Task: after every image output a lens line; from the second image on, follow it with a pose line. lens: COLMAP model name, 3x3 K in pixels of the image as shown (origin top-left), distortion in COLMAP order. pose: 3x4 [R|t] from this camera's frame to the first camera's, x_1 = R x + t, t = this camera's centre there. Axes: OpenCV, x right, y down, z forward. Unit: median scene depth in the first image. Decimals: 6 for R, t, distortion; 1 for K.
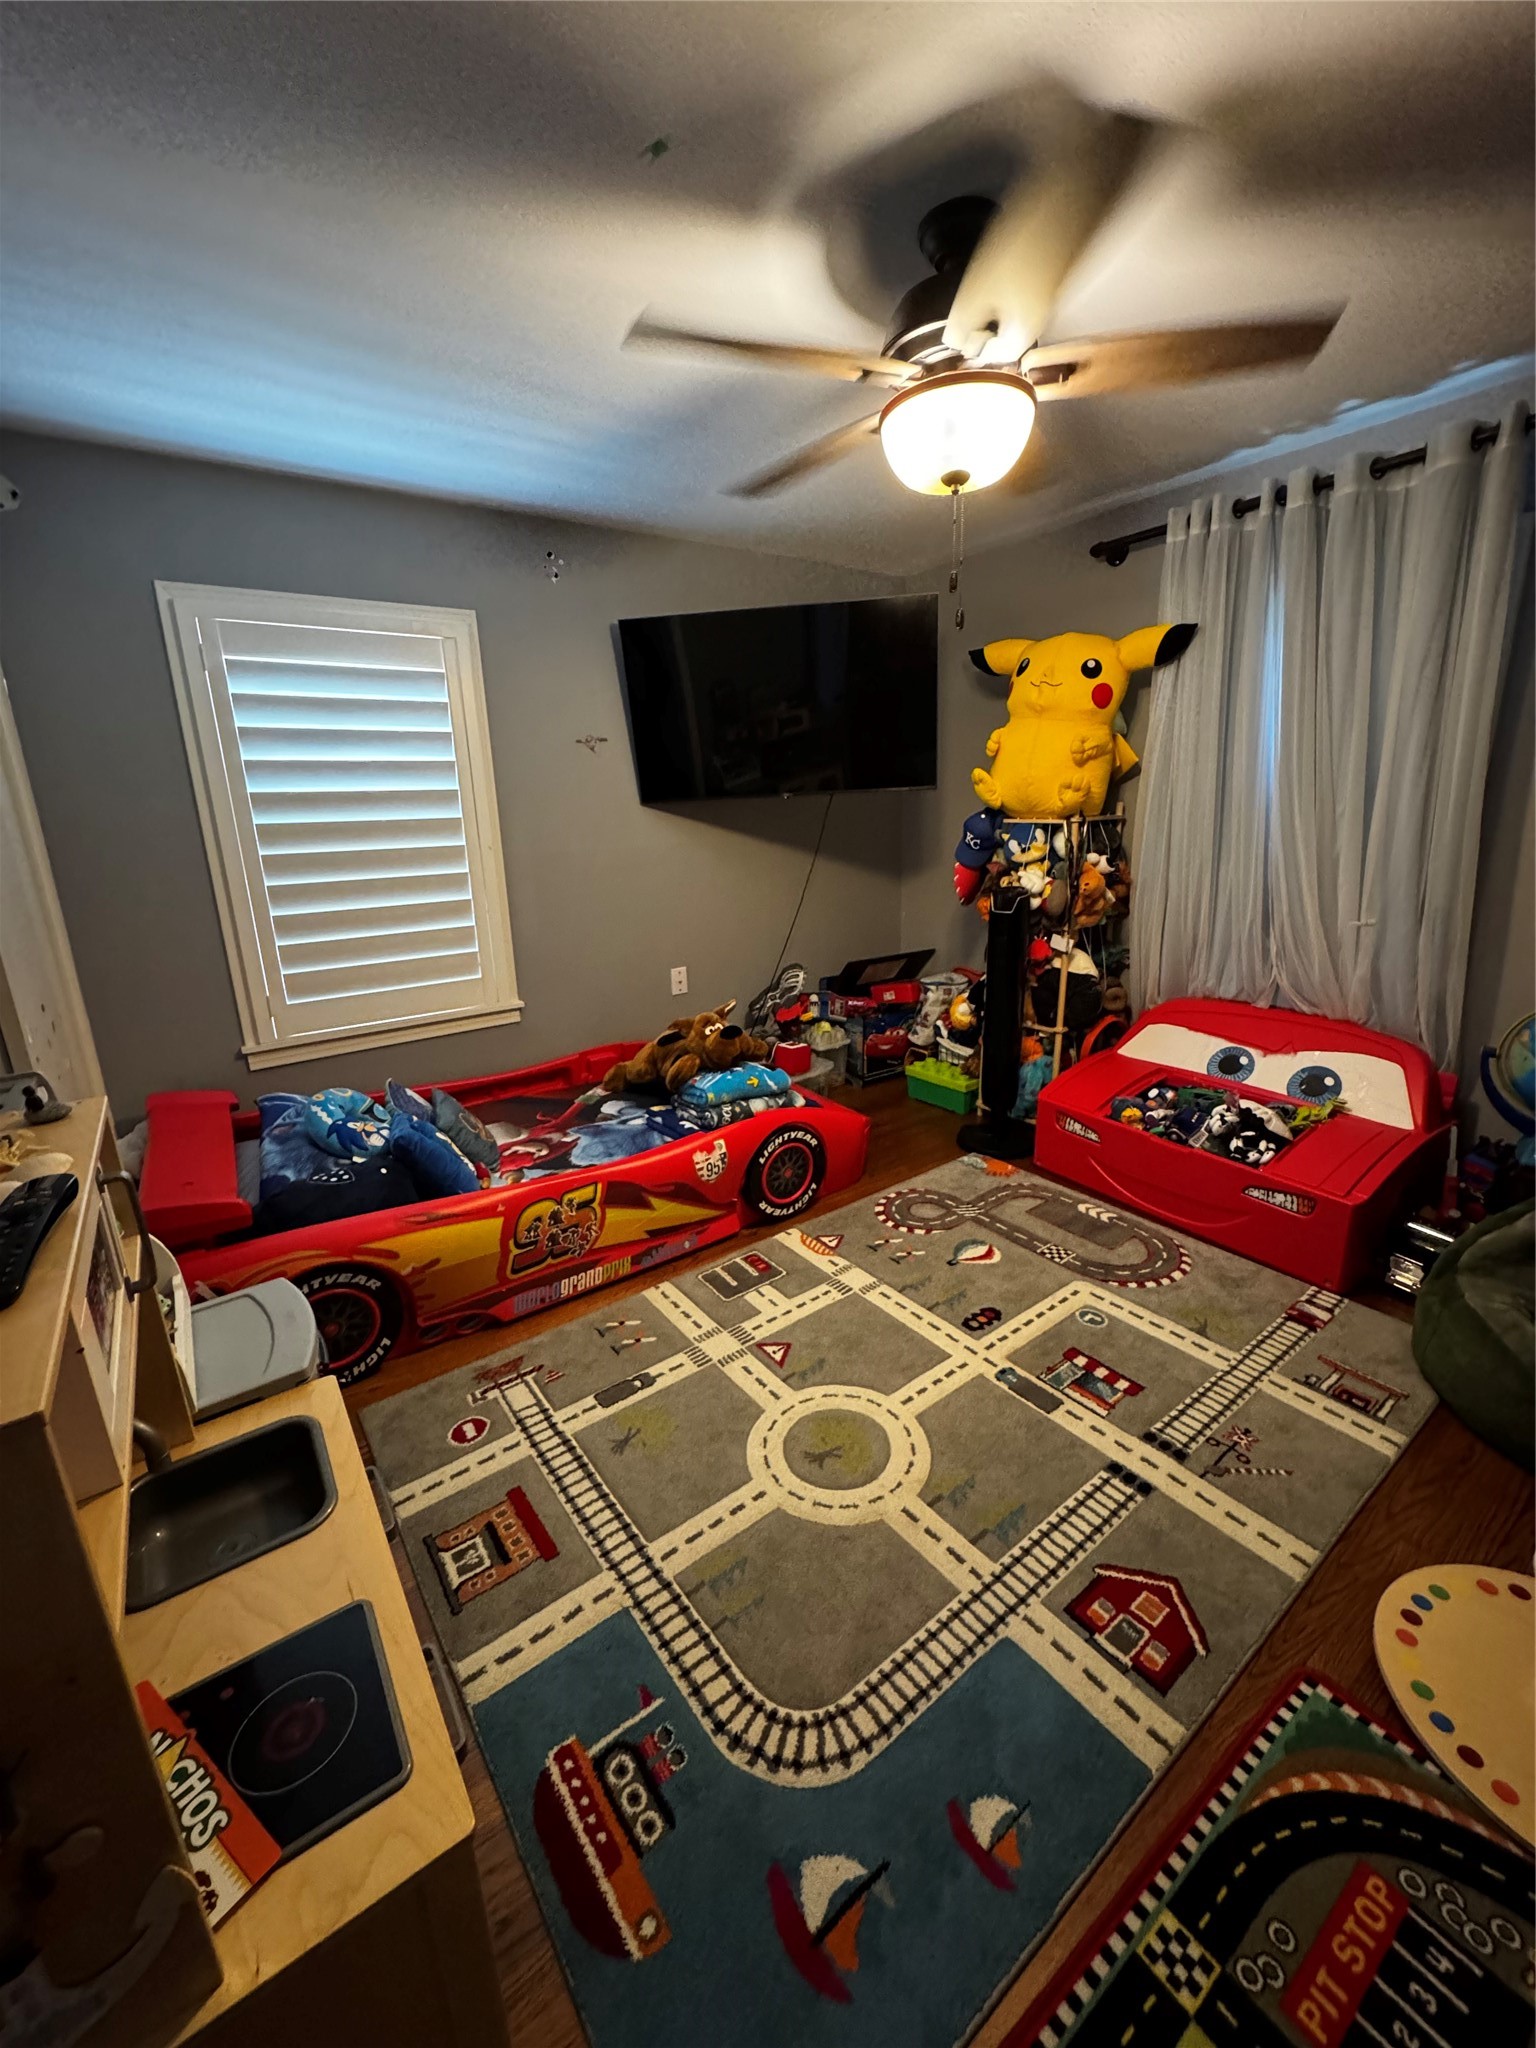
lens RADIAL K [[821.3, 0, 769.2], [0, 821.3, 1014.1], [0, 0, 1]] dist [-0.001254, 0.000439]
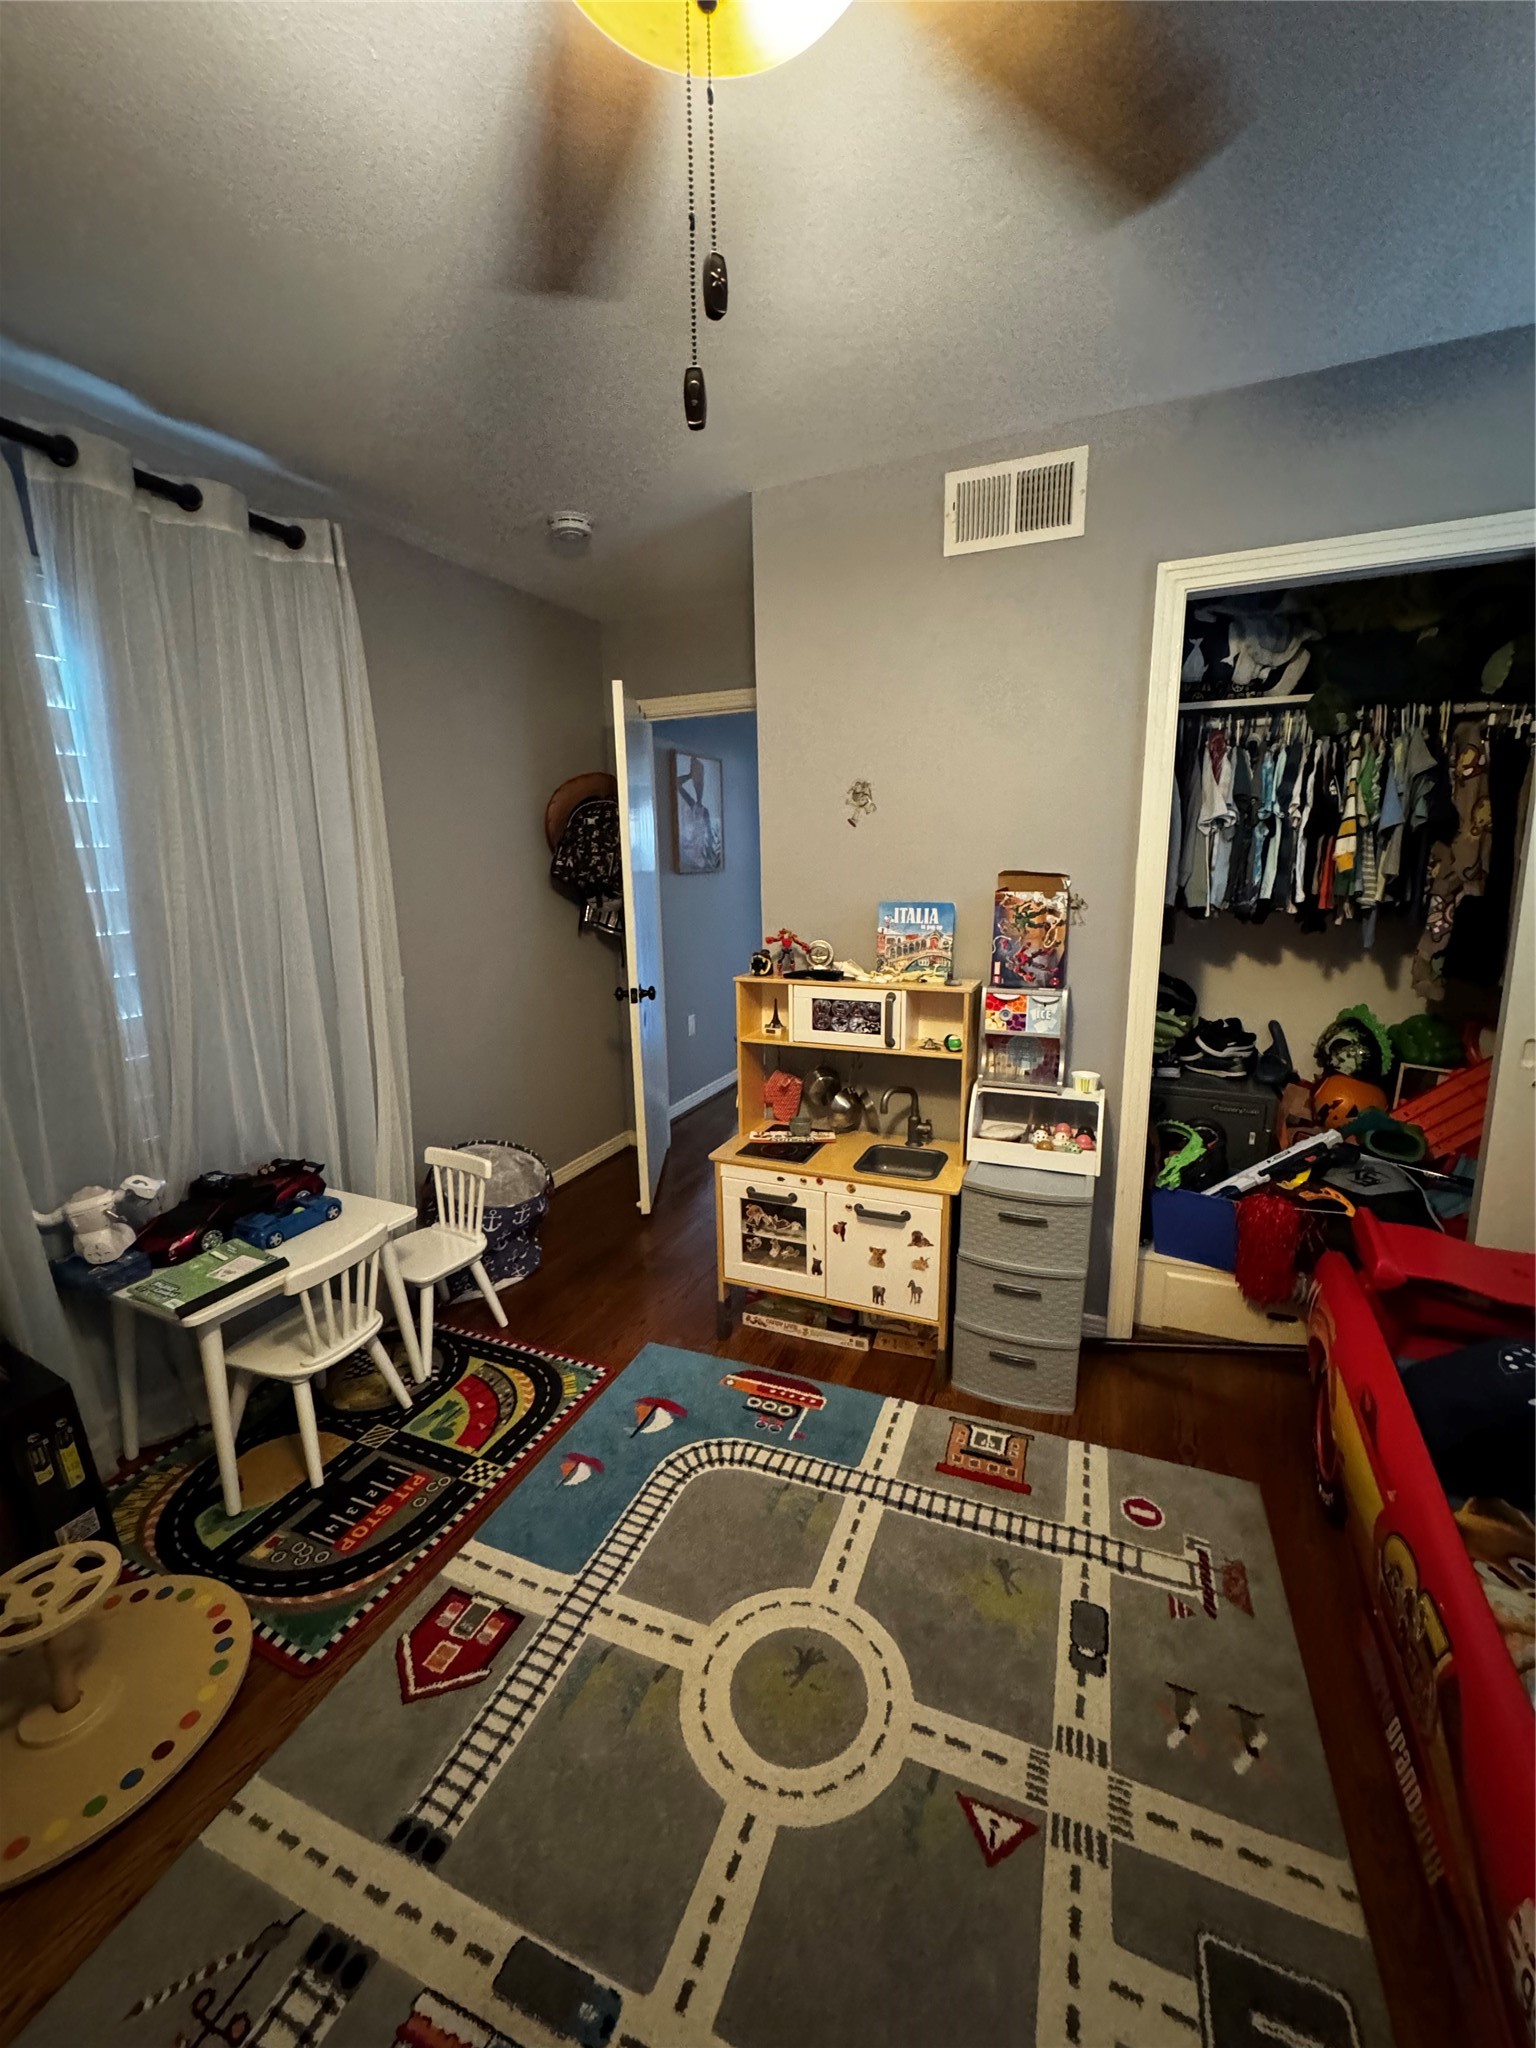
lens RADIAL K [[821.3, 0, 768.6], [0, 821.3, 1011.8], [0, 0, 1]] dist [-0.001254, 0.000439]
pose [[-0.853663, 0.147255, -0.499576, 0.487887], [-0.080777, 0.910159, 0.406308, -0.457435], [0.514524, 0.387205, -0.765074, 1.620885]]
